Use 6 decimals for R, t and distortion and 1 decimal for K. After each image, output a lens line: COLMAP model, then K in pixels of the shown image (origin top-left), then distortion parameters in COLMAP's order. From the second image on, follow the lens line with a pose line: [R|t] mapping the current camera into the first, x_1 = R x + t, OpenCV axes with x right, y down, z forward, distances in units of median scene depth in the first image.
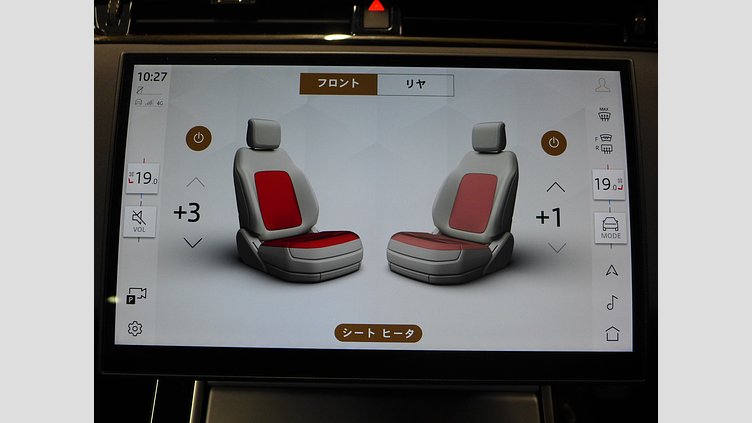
lens RADIAL K [[488.9, 0, 372.6], [0, 488.9, 209.4], [0, 0, 1]] dist [-0.042128, 0.001003]
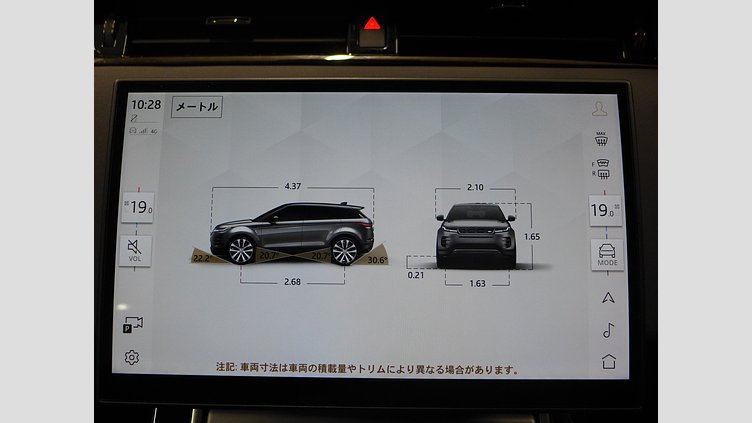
lens RADIAL K [[488.9, 0, 372.6], [0, 488.9, 209.4], [0, 0, 1]] dist [-0.042128, 0.001003]
pose [[0.999918, -0.006483, -0.011028, 0.021652], [0.006596, 0.999925, 0.010308, -0.065664], [0.010960, -0.010380, 0.999886, 0.003801]]
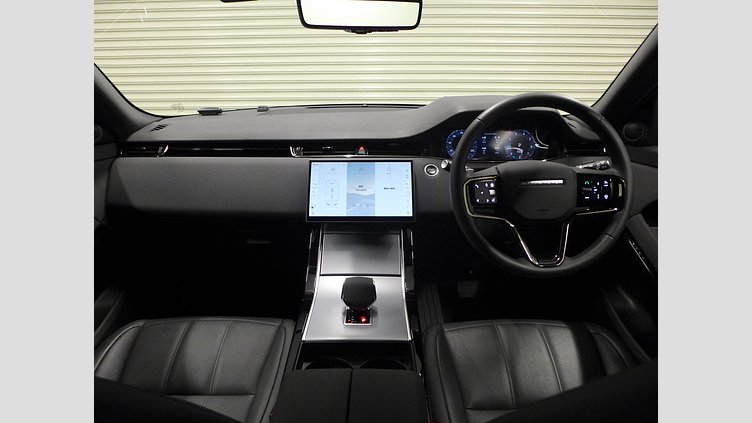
lens RADIAL K [[400.9, 0, 373.6], [0, 400.9, 212.2], [0, 0, 1]] dist [-0.063034, 0.001423]
pose [[0.999887, -0.015040, 0.000711, 0.127168], [0.014949, 0.985923, -0.166531, 0.895197], [0.001804, 0.166522, 0.986036, -2.957711]]
